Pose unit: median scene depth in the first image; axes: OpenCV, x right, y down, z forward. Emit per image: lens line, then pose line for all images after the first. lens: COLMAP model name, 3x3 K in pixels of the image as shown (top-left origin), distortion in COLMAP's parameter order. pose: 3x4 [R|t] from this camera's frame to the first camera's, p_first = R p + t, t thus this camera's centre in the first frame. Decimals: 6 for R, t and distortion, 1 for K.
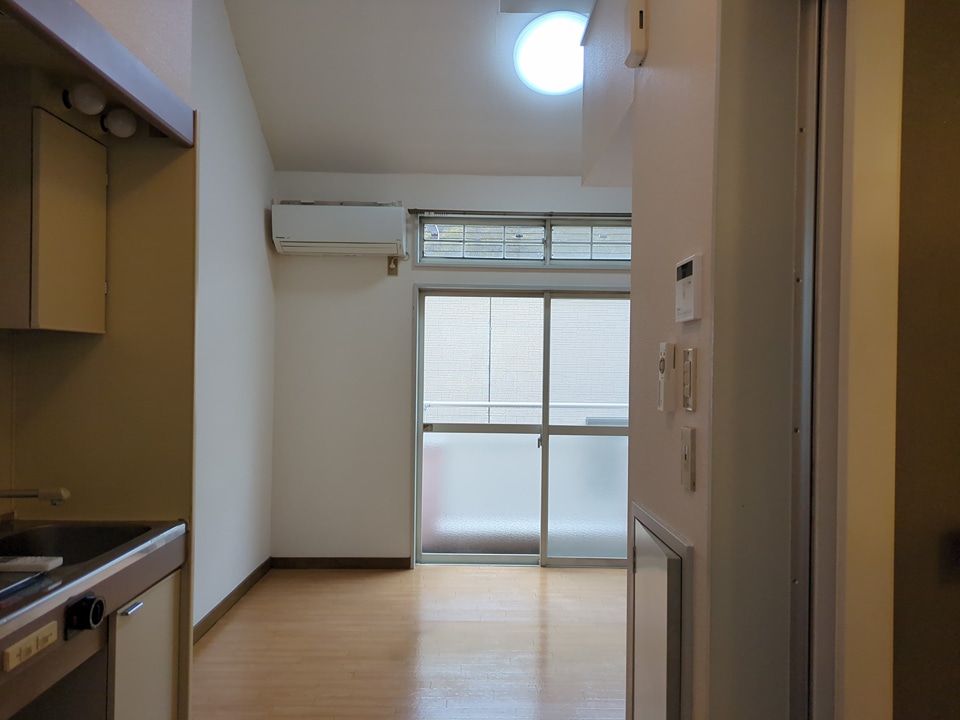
lens RADIAL K [[717.4, 0, 476.8], [0, 717.4, 364.0], [0, 0, 1]] dist [0.036355, -0.009379]
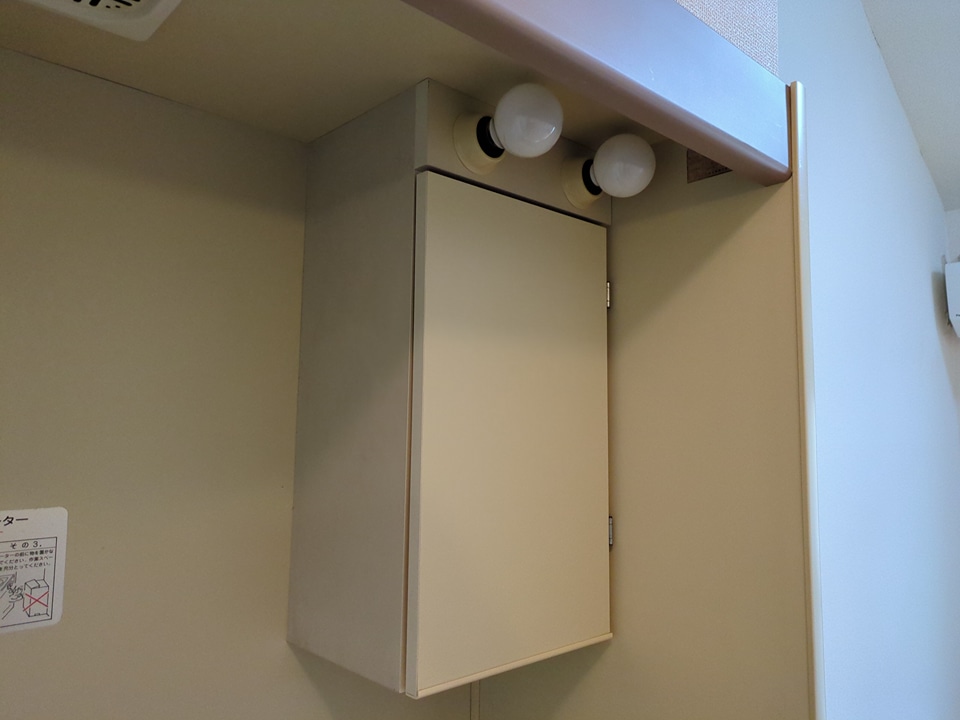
lens RADIAL K [[716.6, 0, 486.7], [0, 716.6, 358.8], [0, 0, 1]] dist [0.034893, -0.019975]
pose [[0.682690, -0.080329, -0.726279, -0.234312], [0.004449, 0.994378, -0.105799, -0.165765], [0.730694, 0.068997, 0.679209, 0.638761]]
